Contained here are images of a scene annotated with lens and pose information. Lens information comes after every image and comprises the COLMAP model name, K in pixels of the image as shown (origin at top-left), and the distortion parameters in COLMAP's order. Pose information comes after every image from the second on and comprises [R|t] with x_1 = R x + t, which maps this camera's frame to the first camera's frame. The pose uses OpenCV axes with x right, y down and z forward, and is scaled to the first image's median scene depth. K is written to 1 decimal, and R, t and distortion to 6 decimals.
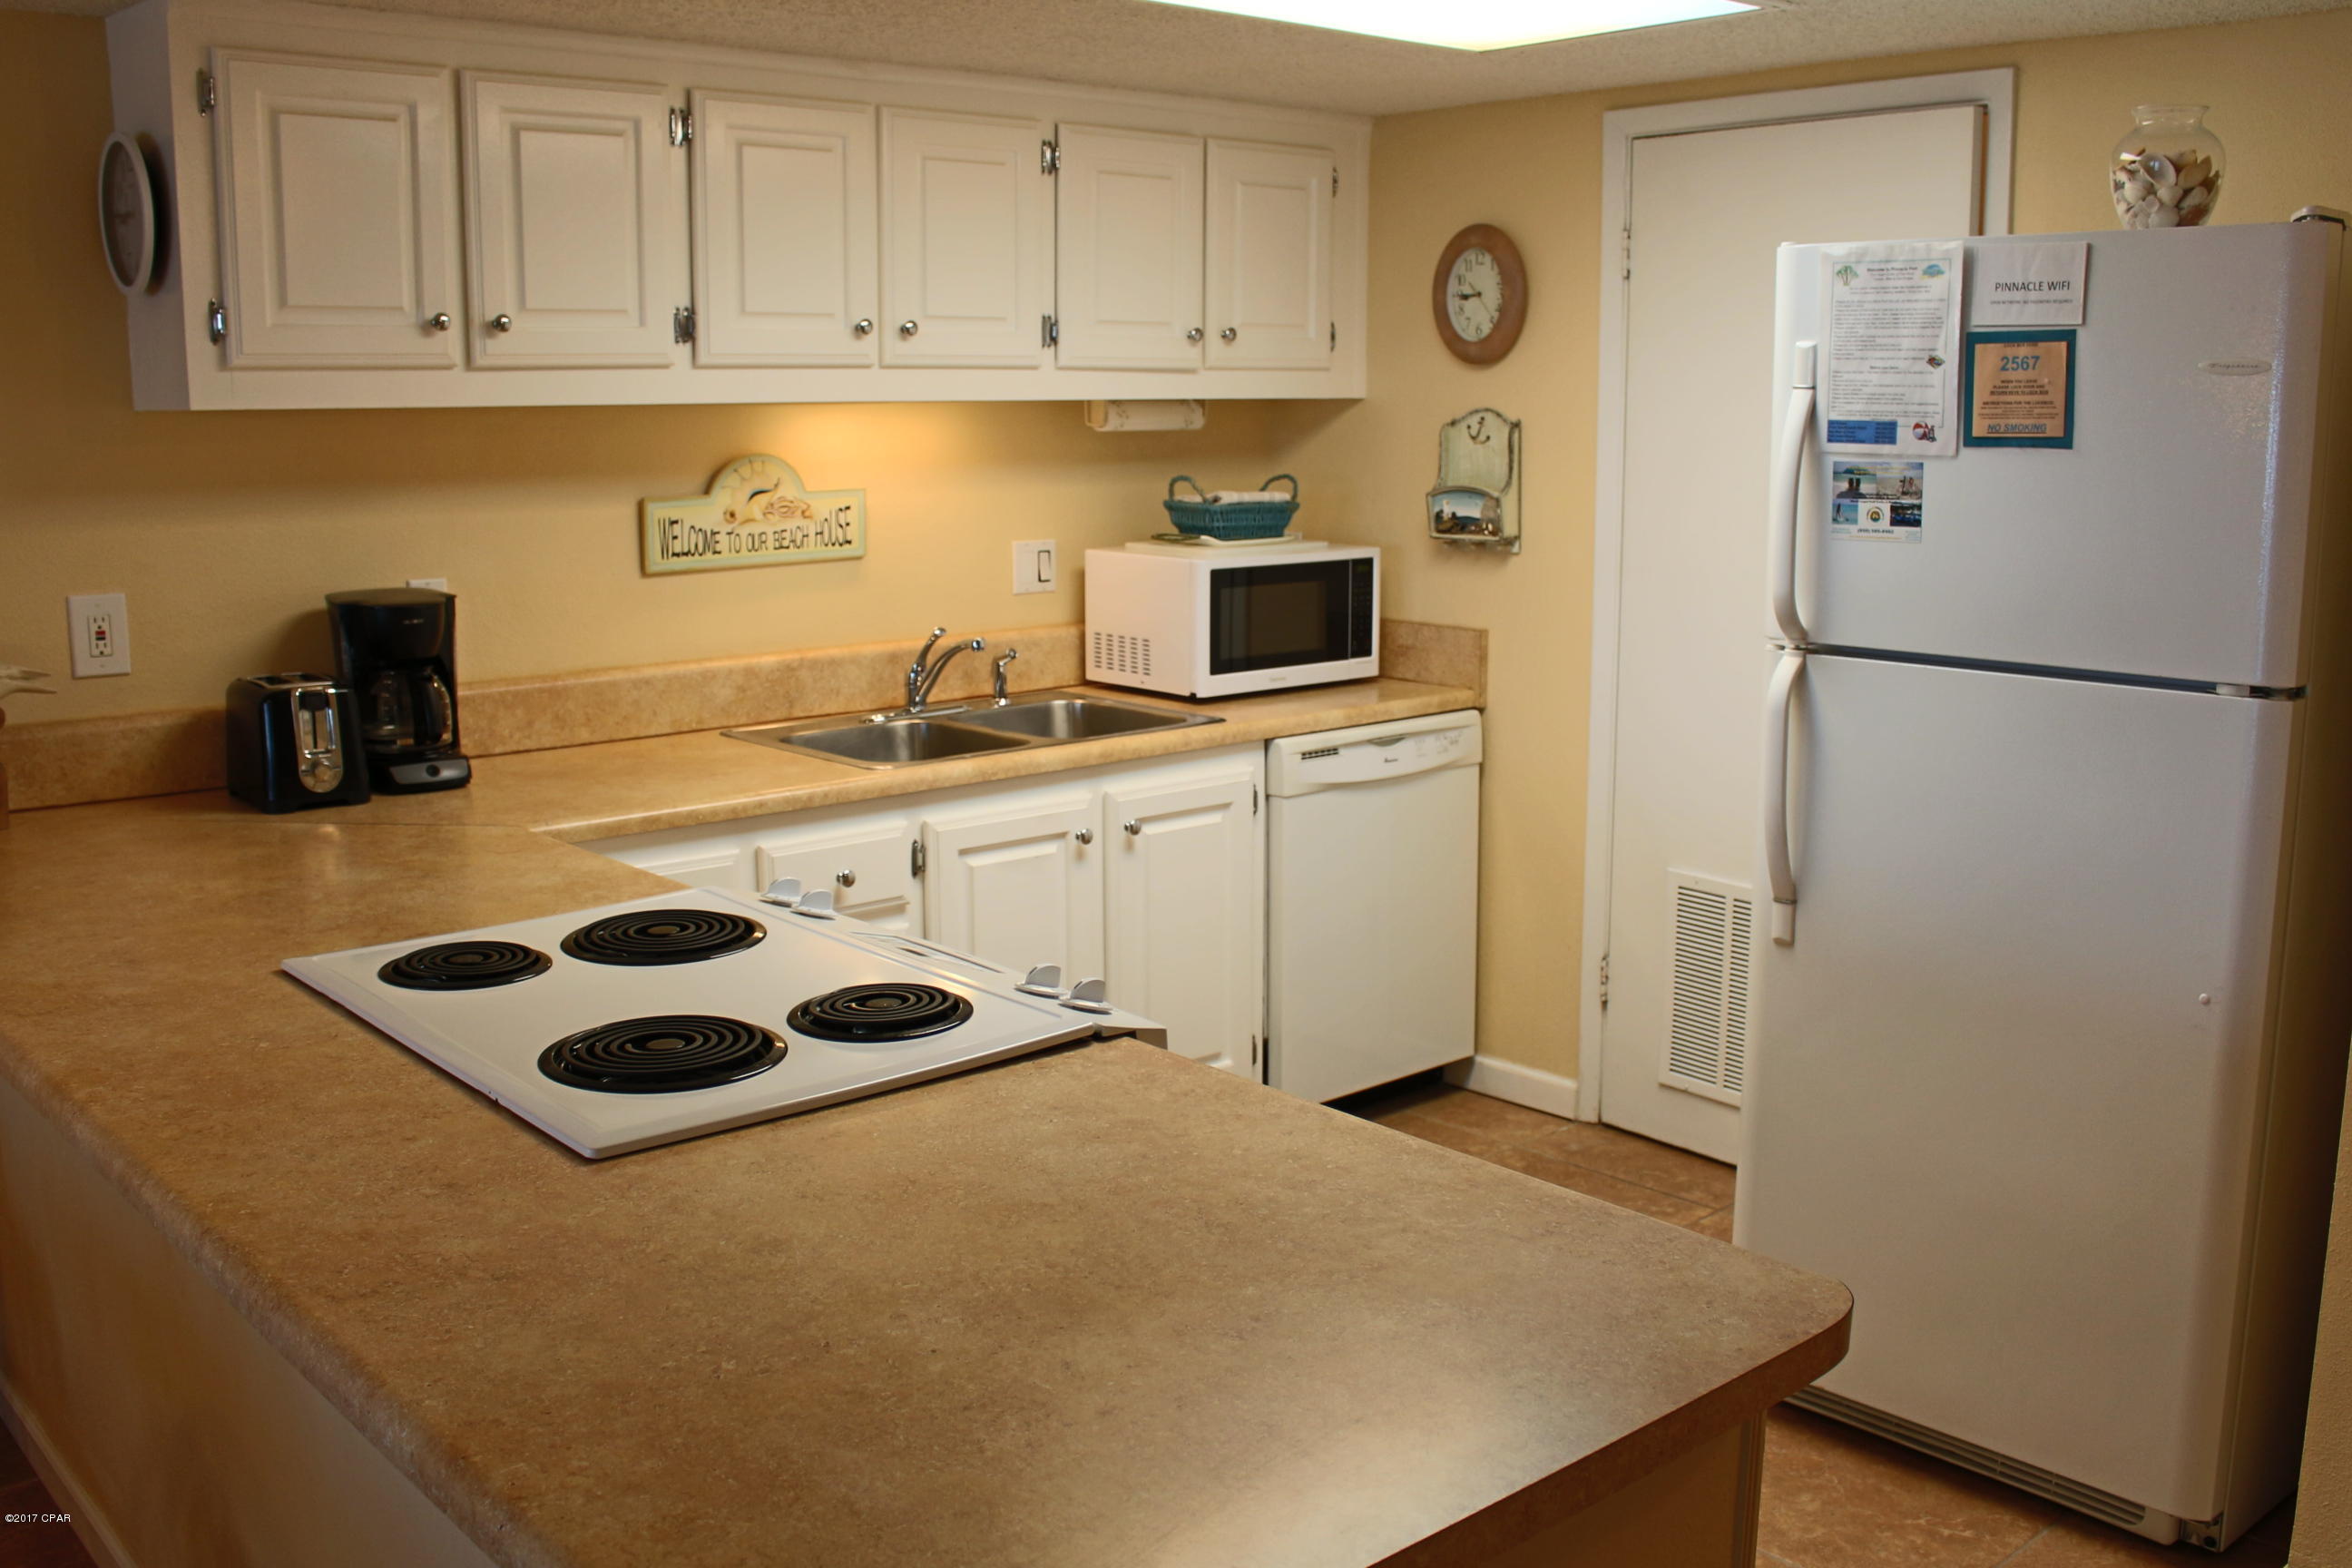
lens RADIAL K [[2160.8, 0, 1176.0], [0, 2160.8, 784.0], [0, 0, 1]] dist [-0.155772, 0.117820]
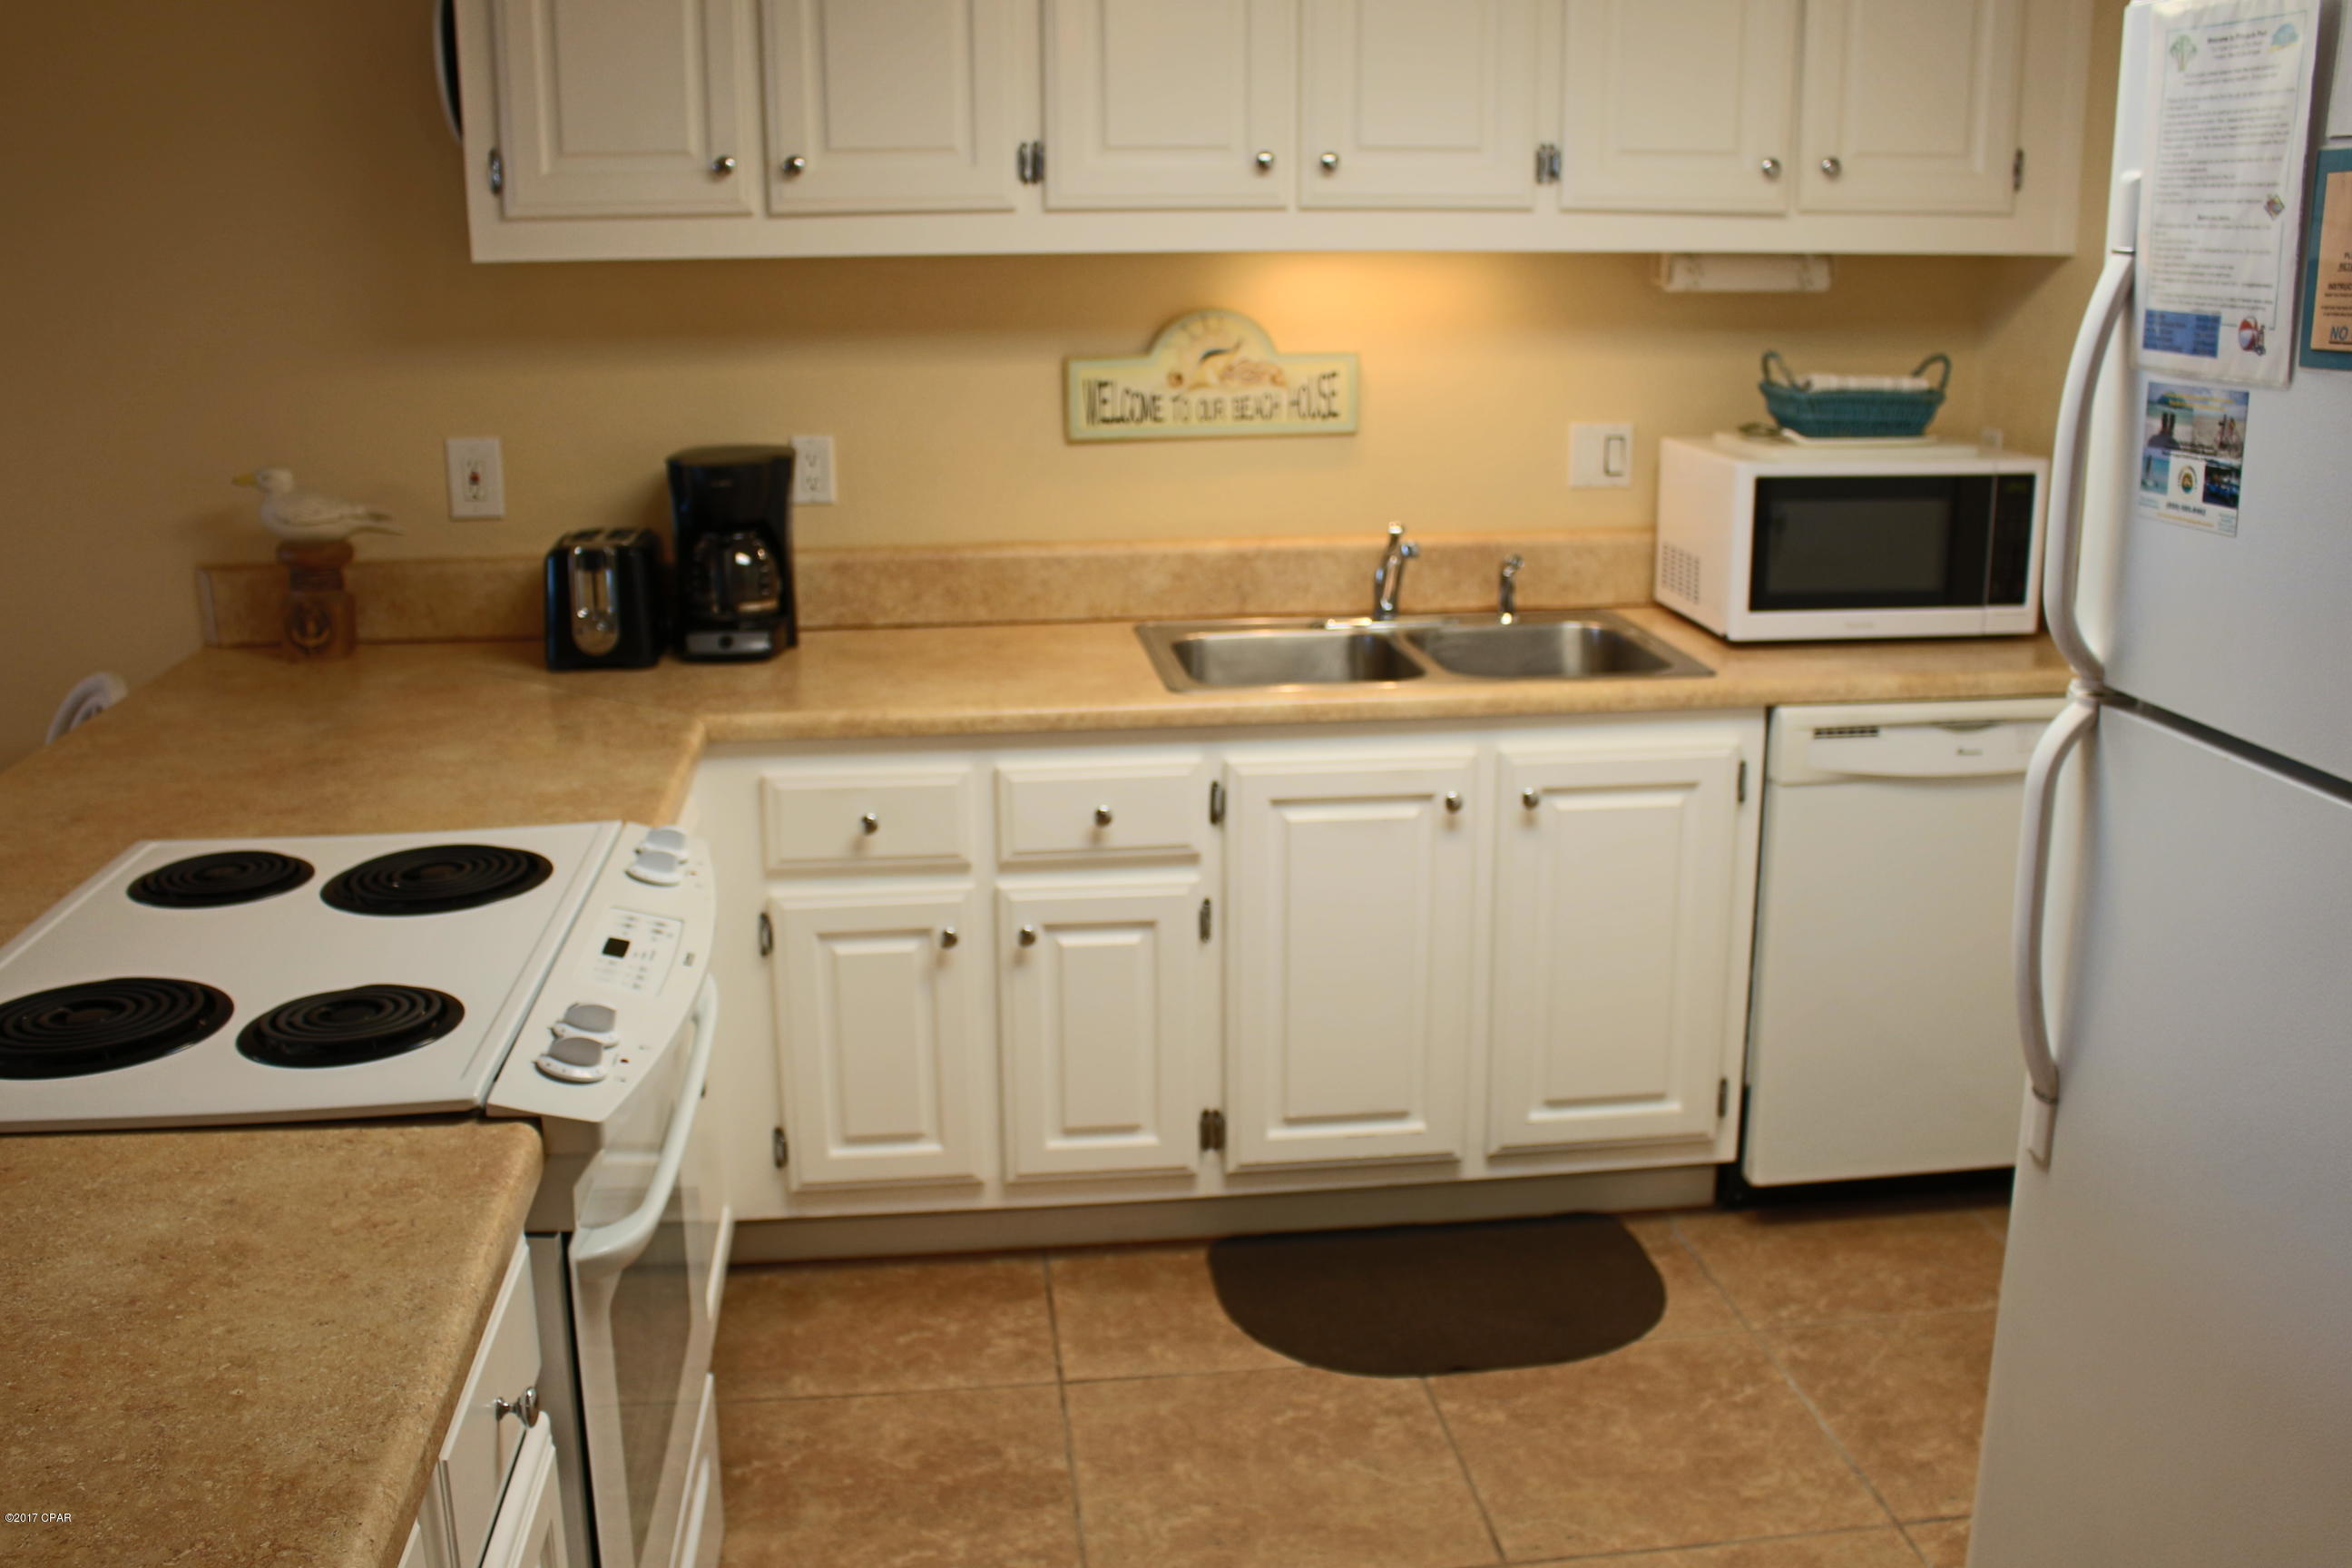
lens RADIAL K [[2160.8, 0, 1176.0], [0, 2160.8, 784.0], [0, 0, 1]] dist [-0.155772, 0.117820]
pose [[0.818815, 0.141451, -0.556358, 0.328471], [-0.096701, 0.989304, 0.109206, -0.061963], [0.565854, -0.035619, 0.823736, 0.291691]]
